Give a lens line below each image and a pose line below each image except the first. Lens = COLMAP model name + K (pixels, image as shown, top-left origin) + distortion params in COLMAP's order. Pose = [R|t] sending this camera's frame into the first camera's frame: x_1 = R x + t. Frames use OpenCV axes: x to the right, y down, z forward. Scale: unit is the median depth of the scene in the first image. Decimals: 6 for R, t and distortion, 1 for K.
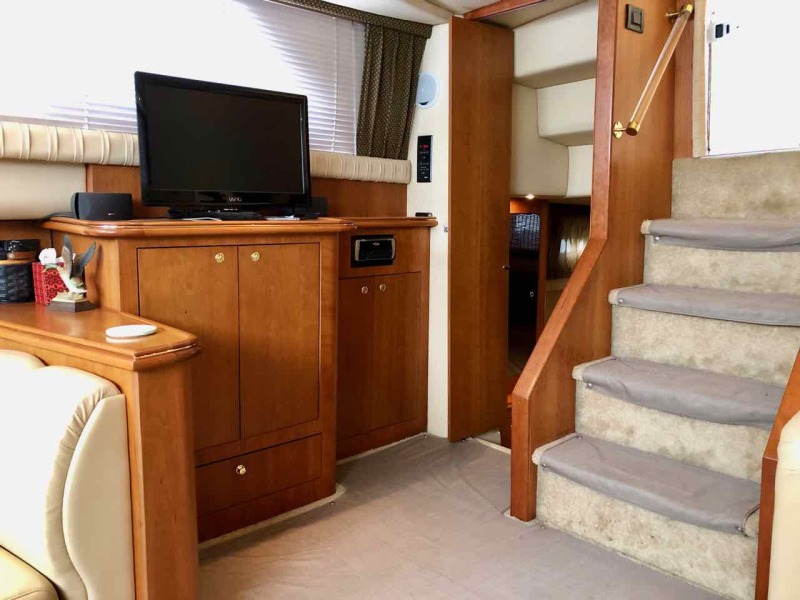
lens RADIAL K [[658.4, 0, 395.3], [0, 658.4, 293.4], [0, 0, 1]] dist [0.048824, -0.064485]
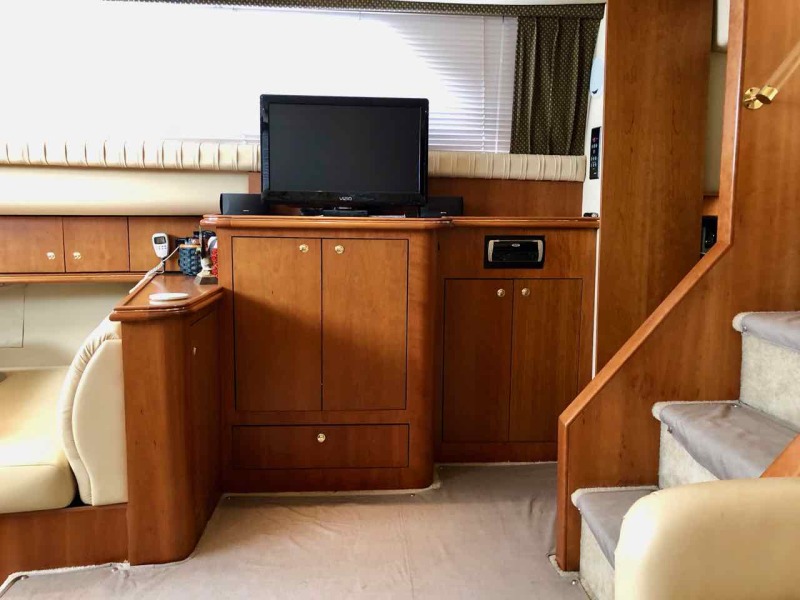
lens RADIAL K [[658.4, 0, 396.6], [0, 658.4, 292.7], [0, 0, 1]] dist [0.048824, -0.064485]
pose [[0.785683, 0.074007, -0.614186, 0.506199], [-0.086022, 0.996243, 0.010002, -0.001773], [0.612619, 0.044975, 0.789098, 0.171710]]
